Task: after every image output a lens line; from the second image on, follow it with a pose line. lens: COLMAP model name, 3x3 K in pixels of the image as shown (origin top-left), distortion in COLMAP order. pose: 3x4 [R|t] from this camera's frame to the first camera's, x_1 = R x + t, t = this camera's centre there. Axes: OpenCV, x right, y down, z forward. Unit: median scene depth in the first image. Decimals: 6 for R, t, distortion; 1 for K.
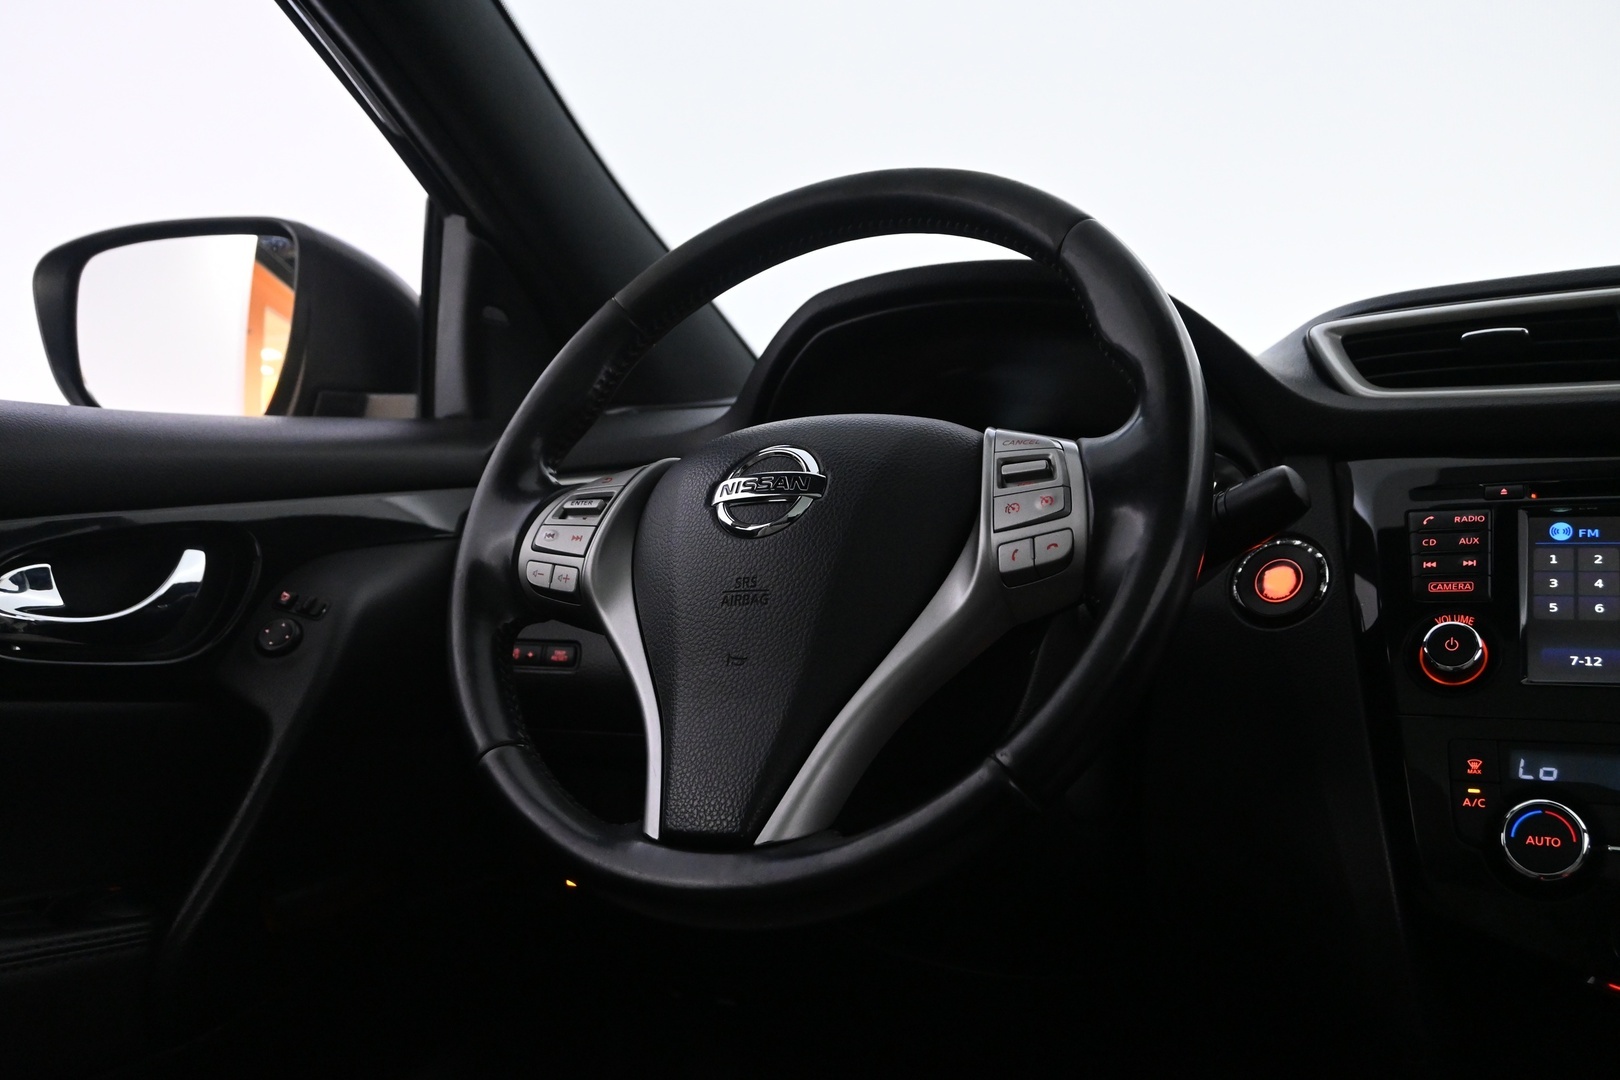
lens RADIAL K [[1418.0, 0, 813.0], [0, 1418.0, 528.6], [0, 0, 1]] dist [-0.008996, 0.009744]
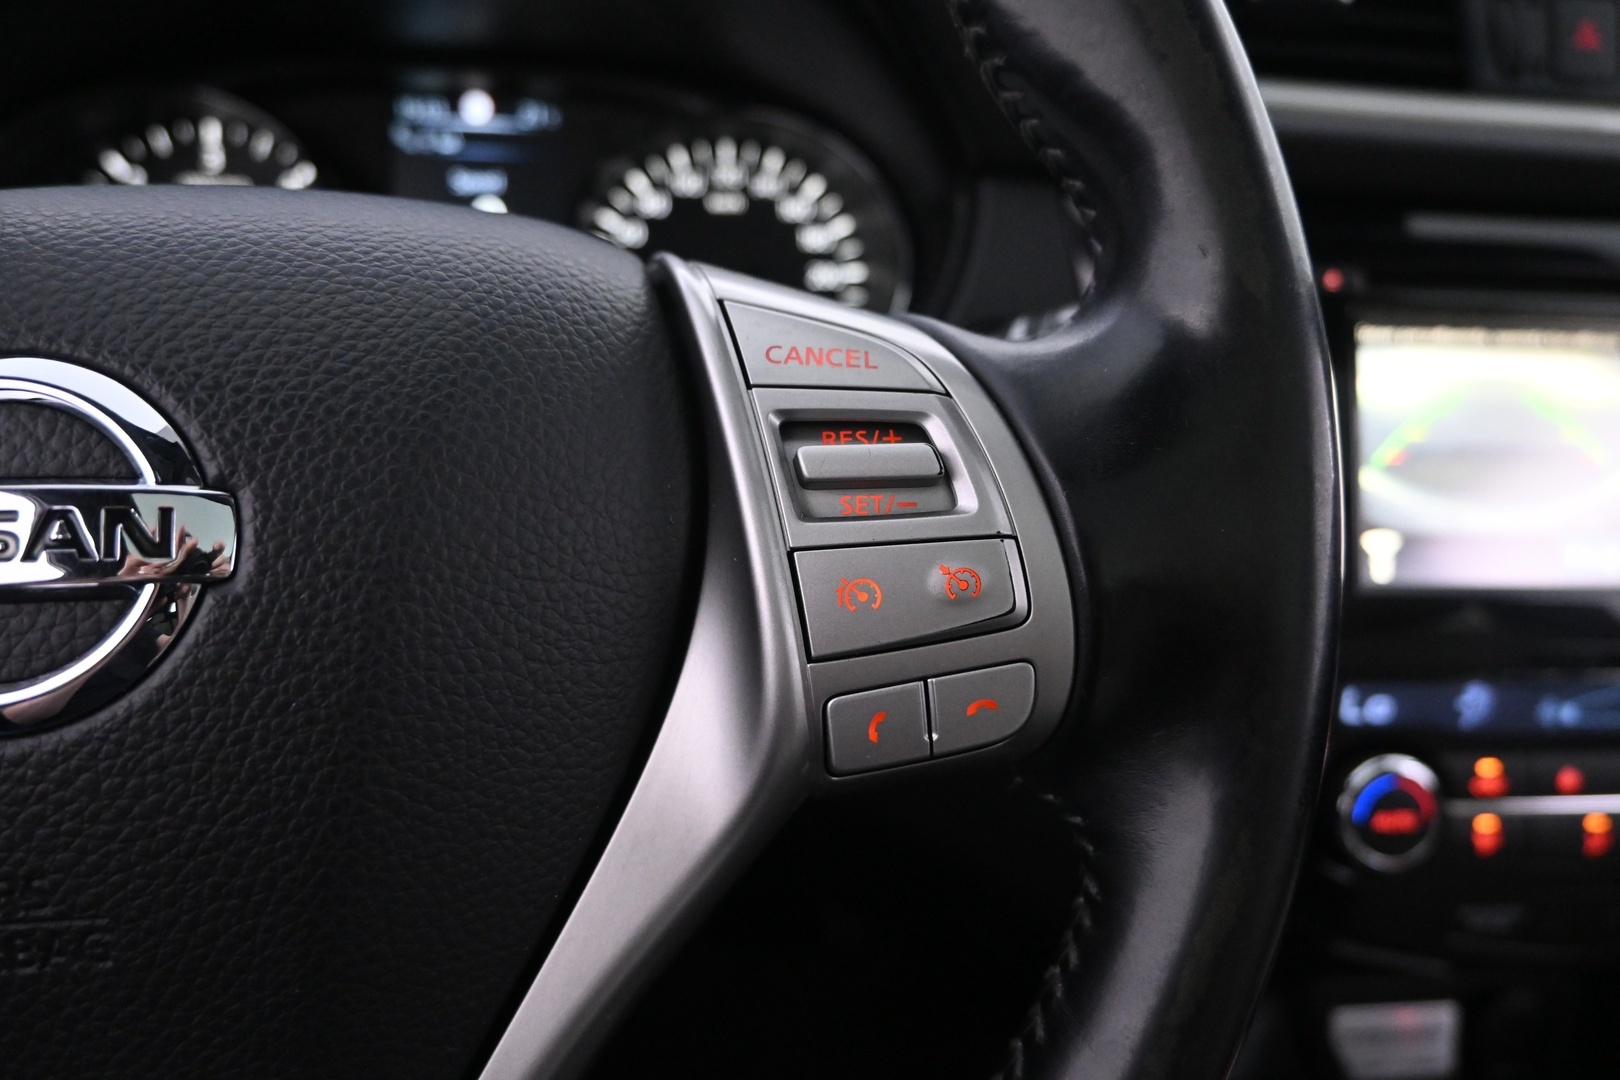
lens RADIAL K [[1099.7, 0, 797.9], [0, 1099.7, 576.3], [0, 0, 1]] dist [0.000290, -0.009116]
pose [[0.836739, -0.213088, 0.504442, -0.011066], [-0.051792, 0.886258, 0.460286, -0.129754], [-0.545148, -0.411266, 0.730530, 0.722531]]
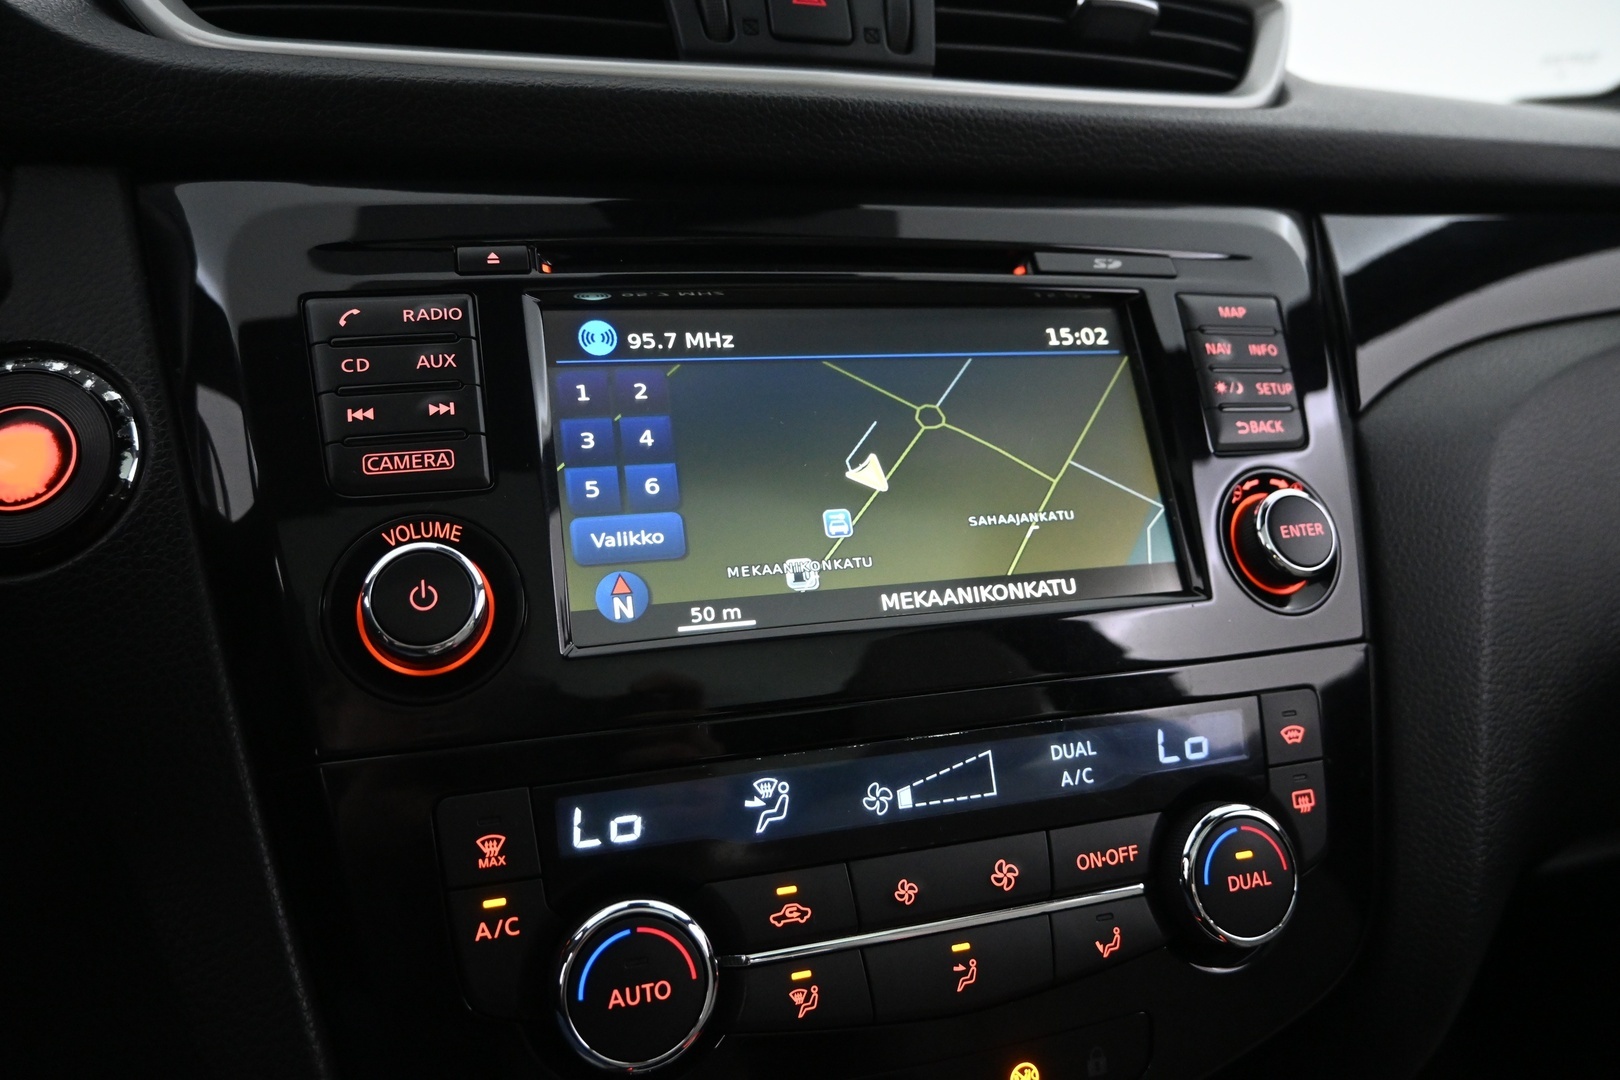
lens RADIAL K [[1099.7, 0, 809.0], [0, 1099.7, 547.6], [0, 0, 1]] dist [0.000290, -0.009116]
pose [[0.695620, -0.159301, 0.700525, 0.282764], [-0.008766, 0.973151, 0.230002, -0.017197], [-0.718356, -0.166135, 0.675547, 0.653792]]
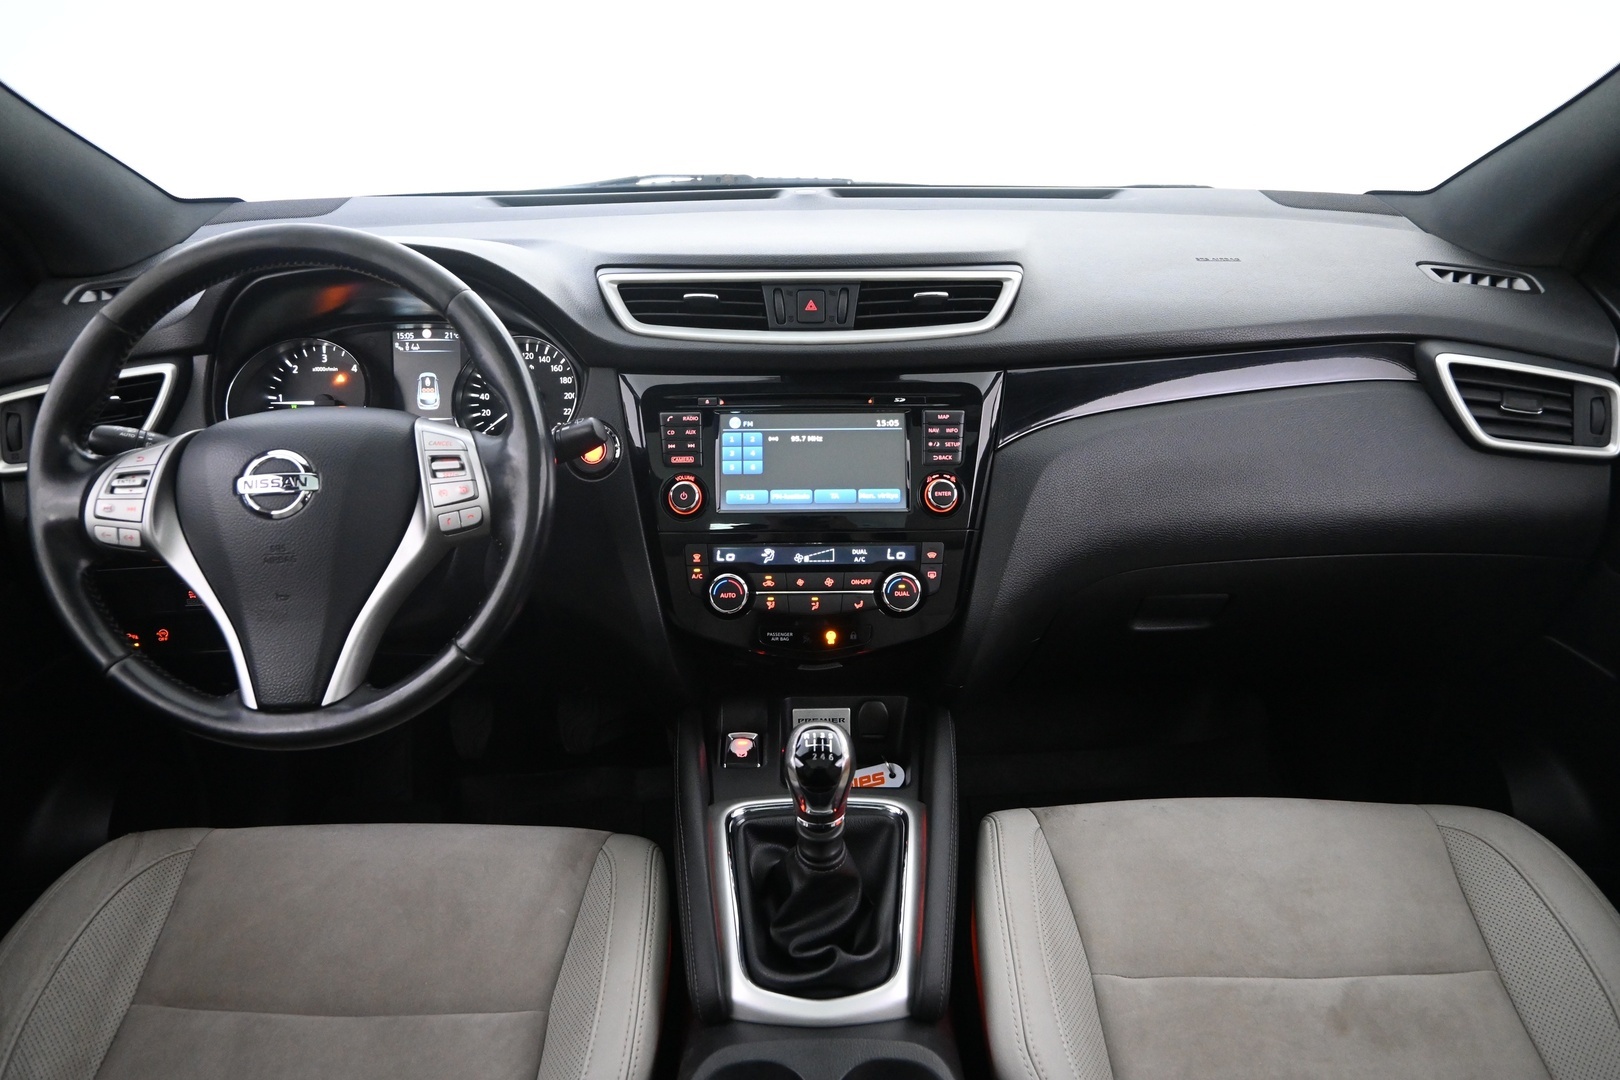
lens RADIAL K [[1099.7, 0, 805.2], [0, 1099.7, 537.5], [0, 0, 1]] dist [0.000290, -0.009116]
pose [[0.875611, -0.195807, 0.441548, -0.067904], [0.001228, 0.915046, 0.403348, -0.451943], [-0.483016, -0.352633, 0.801465, -0.276037]]
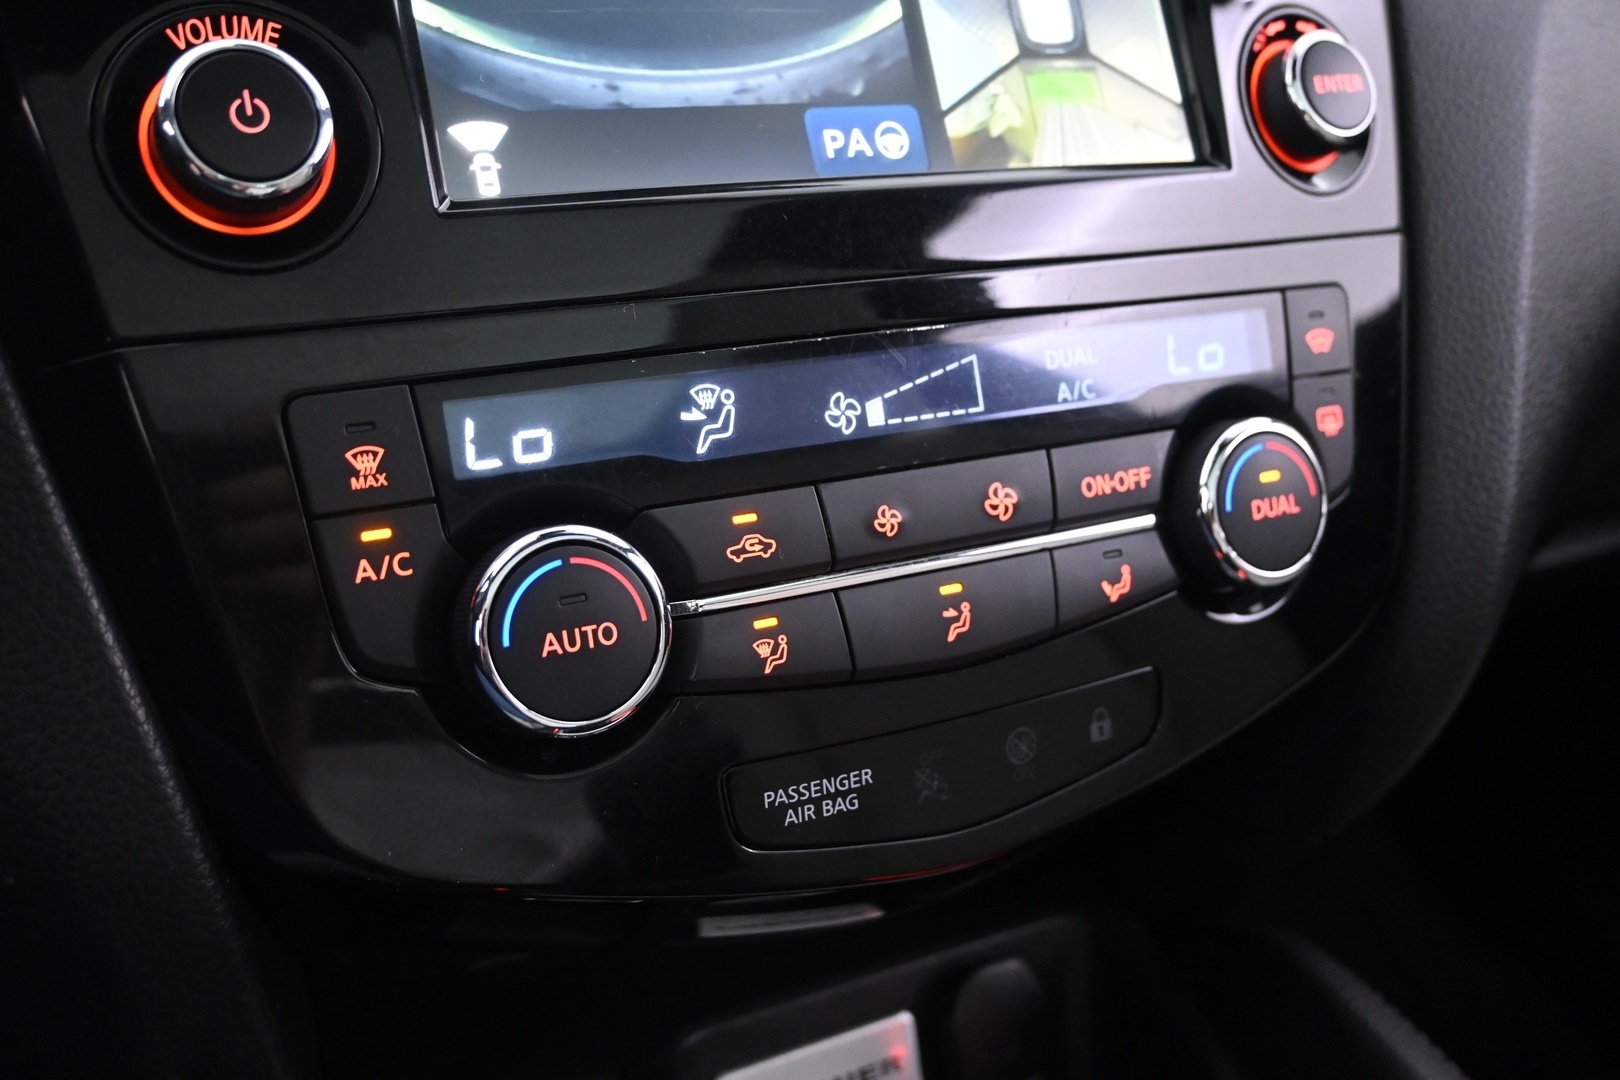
lens RADIAL K [[1590.0, 0, 811.8], [0, 1590.0, 551.6], [0, 0, 1]] dist [-0.007413, 0.000000]
pose [[0.541187, -0.299431, 0.785785, 0.196580], [-0.044271, 0.923013, 0.382214, 0.028246], [-0.839736, -0.241637, 0.486266, 0.670250]]
